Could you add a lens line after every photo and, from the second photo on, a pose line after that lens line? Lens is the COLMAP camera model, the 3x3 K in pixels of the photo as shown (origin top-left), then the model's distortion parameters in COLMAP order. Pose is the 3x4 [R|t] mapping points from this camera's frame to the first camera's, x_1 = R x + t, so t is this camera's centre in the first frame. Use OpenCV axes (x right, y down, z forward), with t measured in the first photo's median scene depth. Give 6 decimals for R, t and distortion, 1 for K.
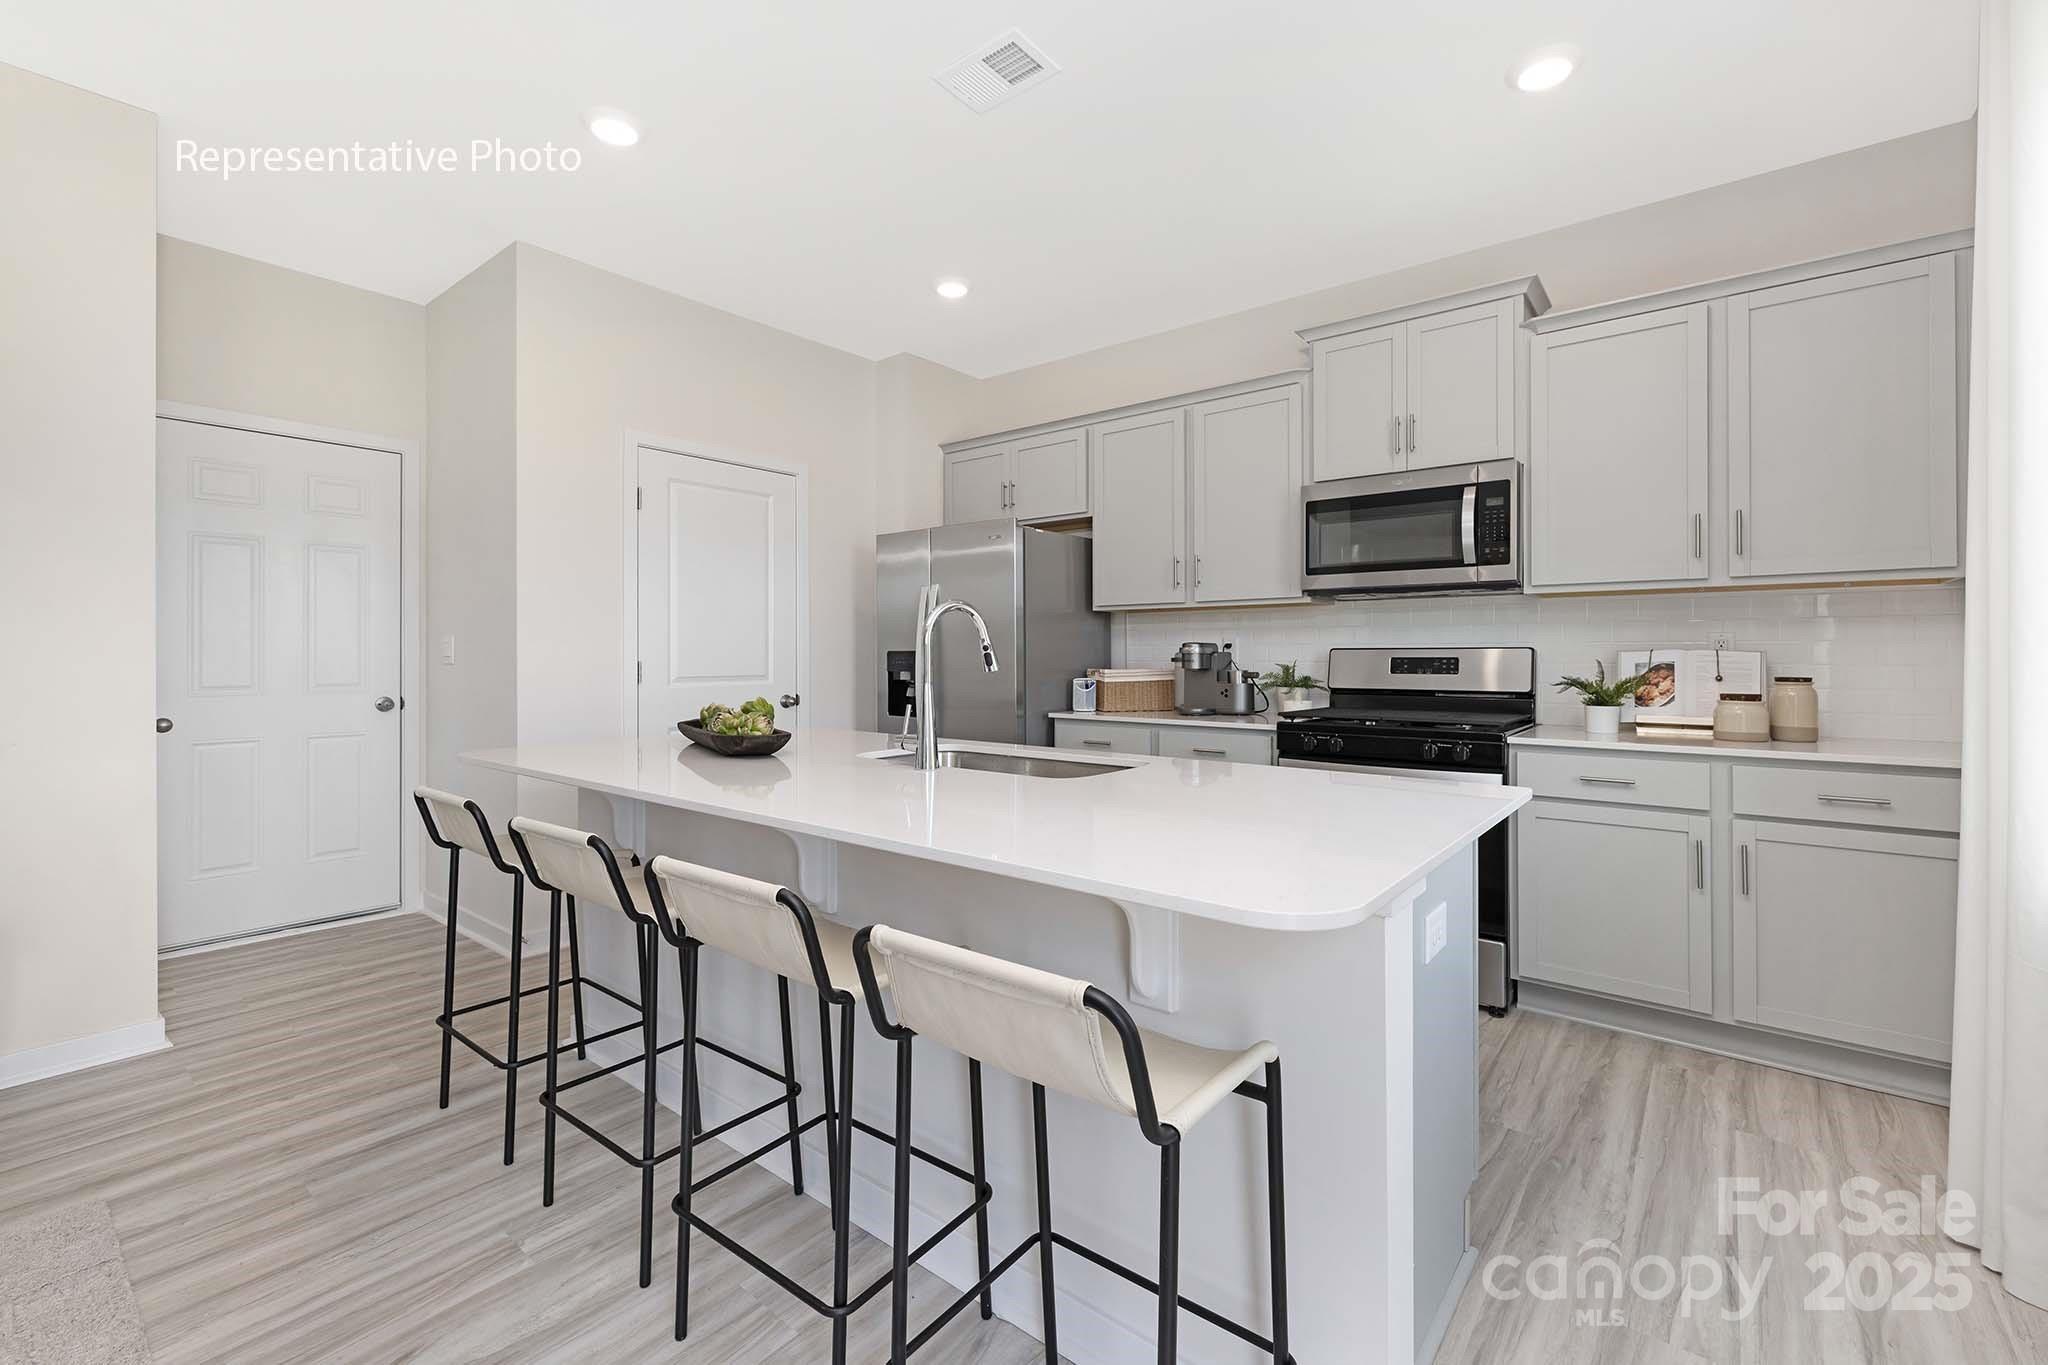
lens RADIAL K [[859.6, 0, 1022.6], [0, 859.6, 672.4], [0, 0, 1]] dist [-0.001779, -0.000101]
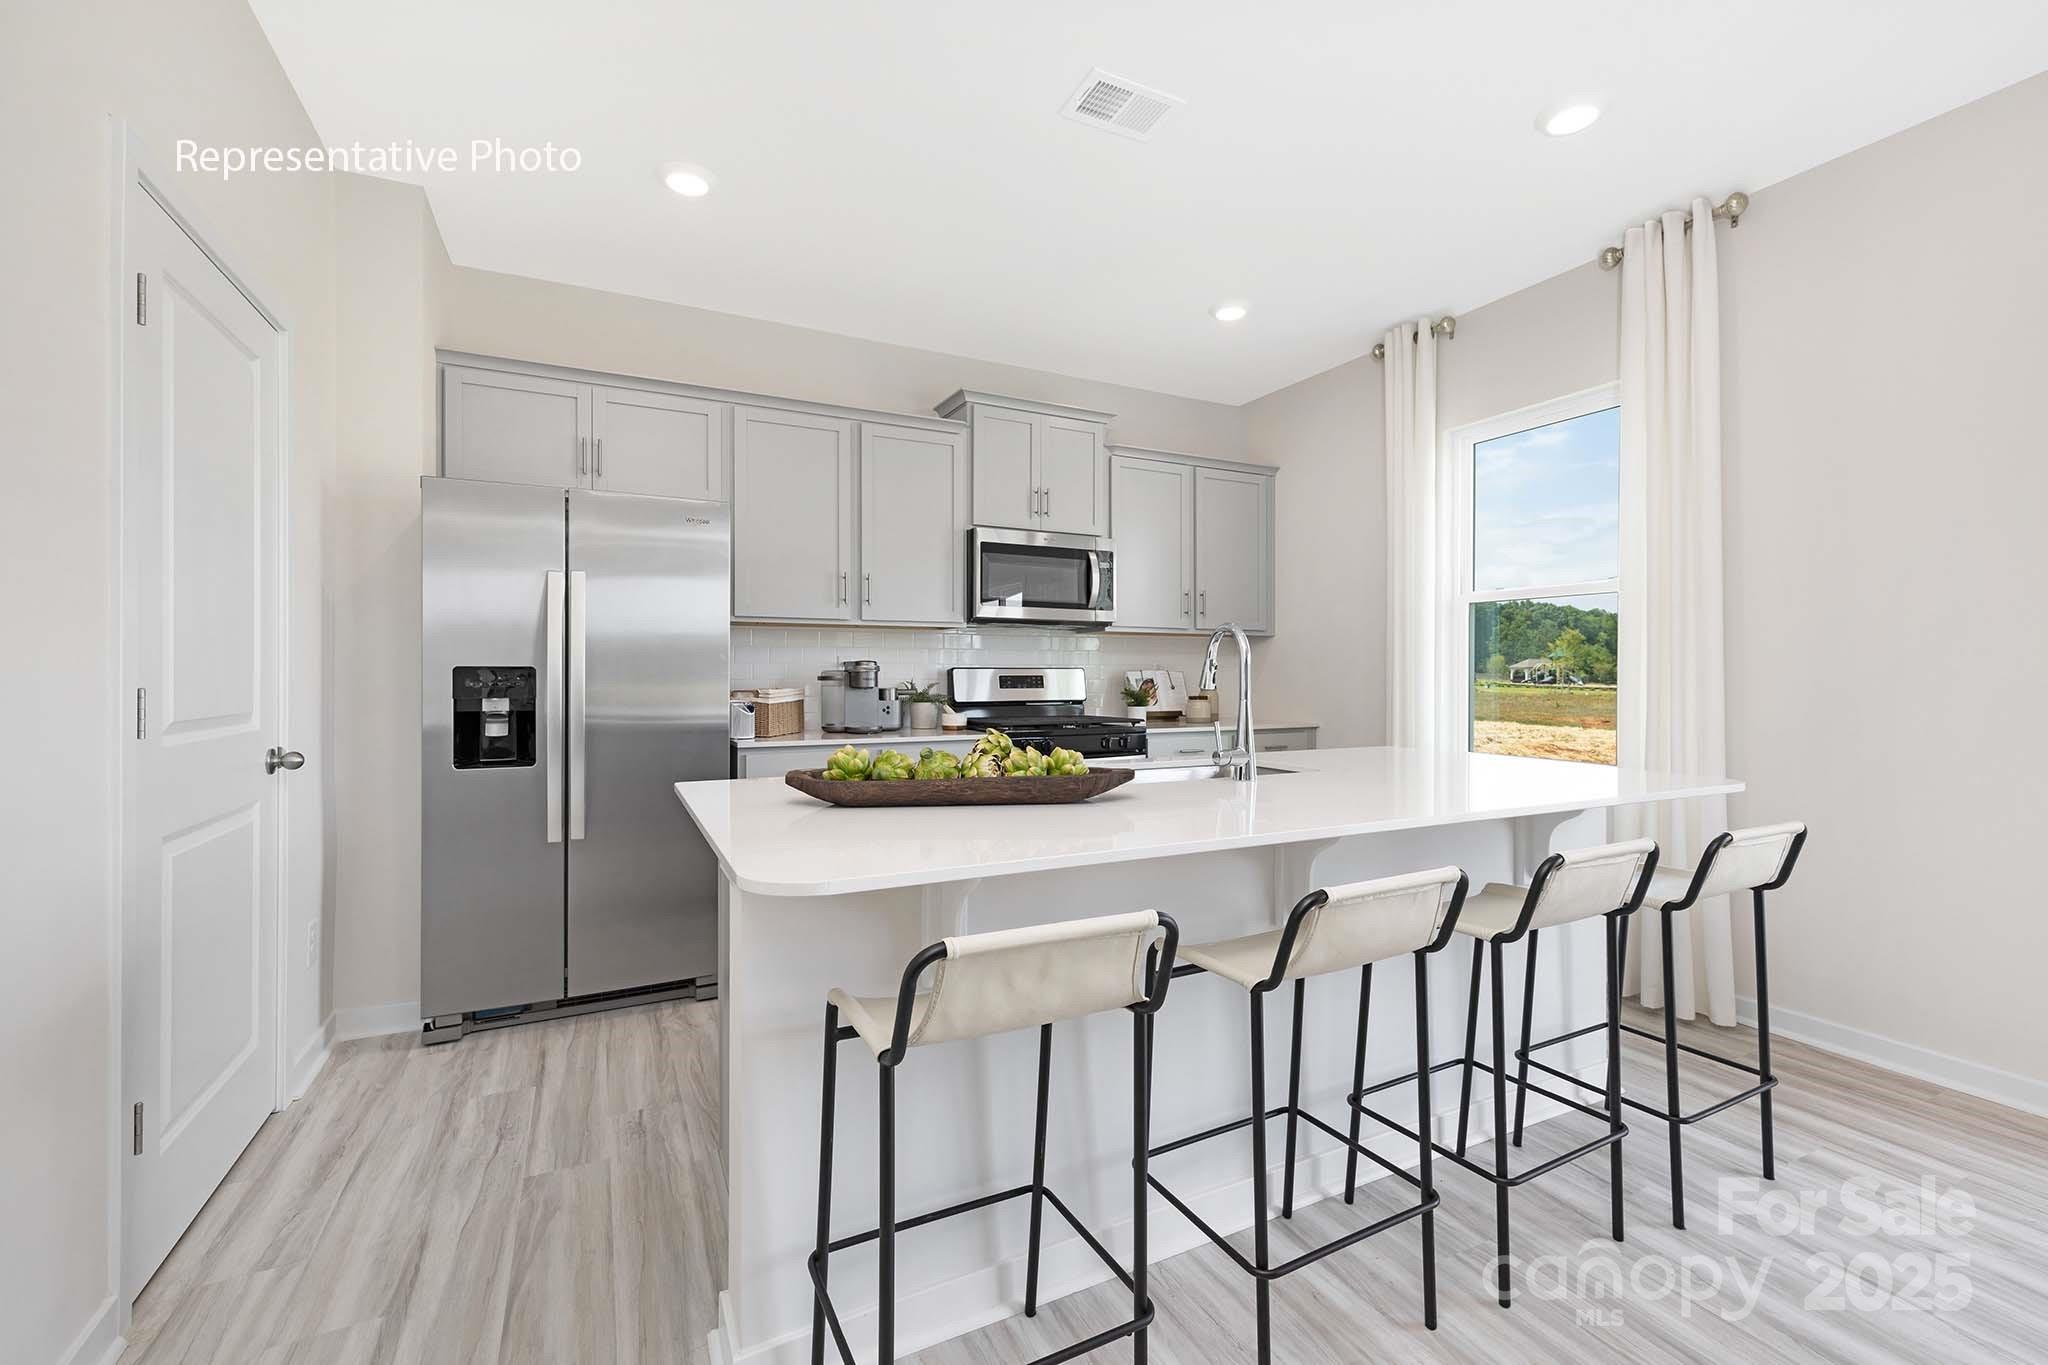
lens RADIAL K [[859.6, 0, 1022.6], [0, 859.6, 672.4], [0, 0, 1]] dist [-0.001779, -0.000101]
pose [[0.405055, 0.002021, 0.914290, -0.720625], [0.015637, 0.999836, -0.009138, -0.010138], [-0.914159, 0.017998, 0.404957, 0.486496]]
